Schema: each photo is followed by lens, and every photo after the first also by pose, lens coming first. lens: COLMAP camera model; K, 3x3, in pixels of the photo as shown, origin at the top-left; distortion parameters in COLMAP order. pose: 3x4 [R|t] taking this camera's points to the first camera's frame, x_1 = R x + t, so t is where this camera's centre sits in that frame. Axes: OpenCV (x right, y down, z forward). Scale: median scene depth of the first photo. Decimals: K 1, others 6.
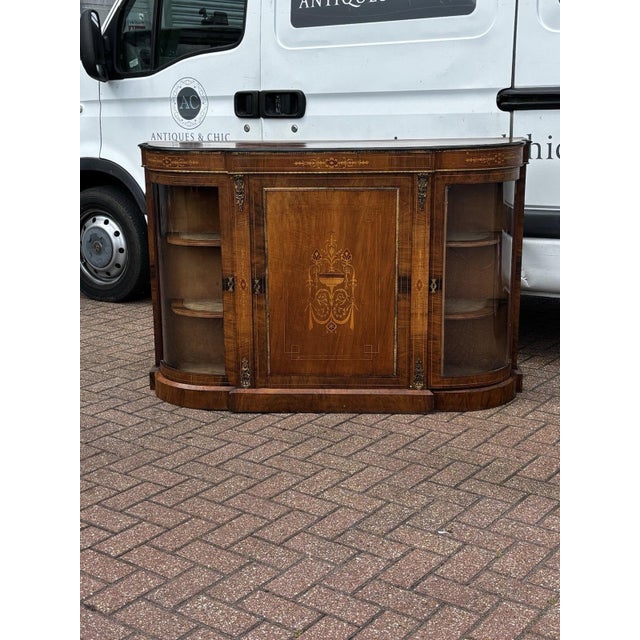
lens RADIAL K [[940.9, 0, 320.0], [0, 940.9, 320.0], [0, 0, 1]] dist [0.267790, -1.109847]
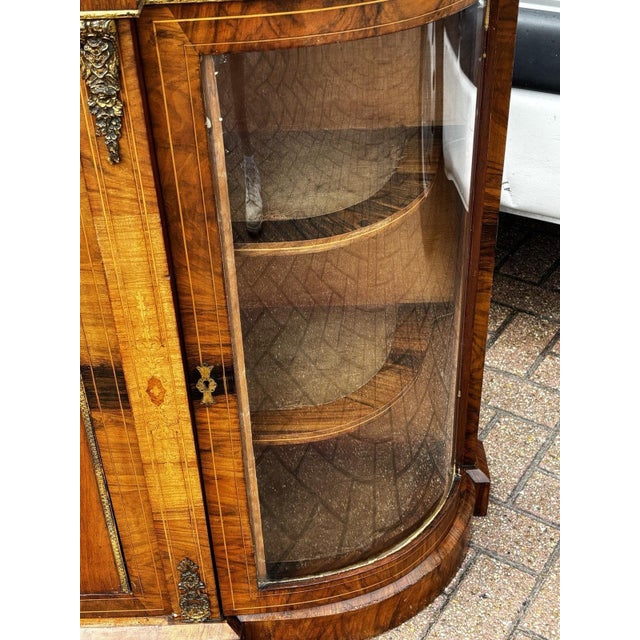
lens RADIAL K [[940.9, 0, 320.0], [0, 940.9, 320.0], [0, 0, 1]] dist [0.267790, -1.109847]
pose [[0.998414, -0.048540, 0.028529, 0.147956], [0.034134, 0.924797, 0.378926, -0.166696], [-0.044776, -0.377351, 0.924987, 0.725119]]
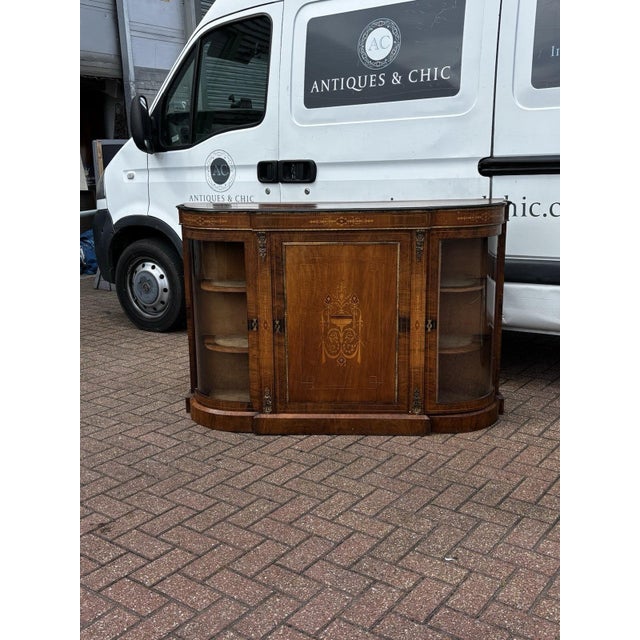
lens RADIAL K [[705.1, 0, 320.6], [0, 705.1, 317.1], [0, 0, 1]] dist [0.213372, -0.665157]
pose [[0.999992, -0.003881, -0.000072, -0.013392], [0.003879, 0.999772, -0.020996, -0.028826], [0.000154, 0.020995, 0.999780, 0.128205]]
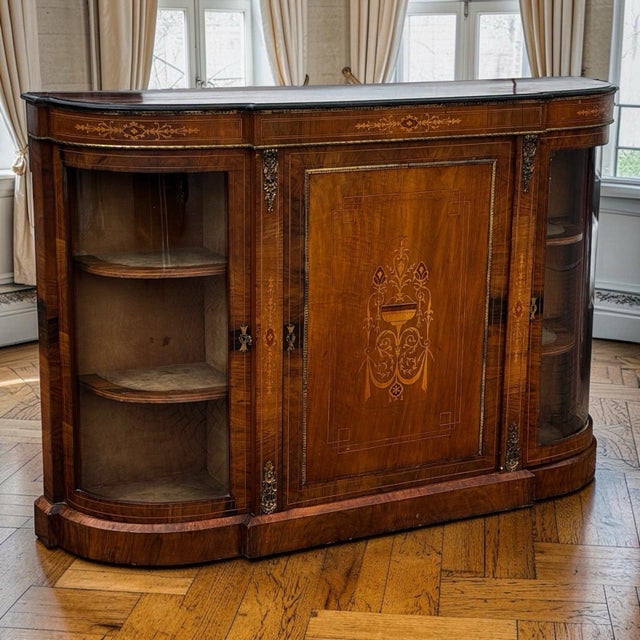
lens RADIAL K [[1424.0, 0, 322.6], [0, 1424.0, 354.4], [0, 0, 1]] dist [0.236096, -0.426839]
pose [[0.860636, -0.110202, 0.497153, -0.490701], [0.105663, 0.993700, 0.037355, -0.056319], [-0.498138, 0.020382, 0.866858, 0.223503]]
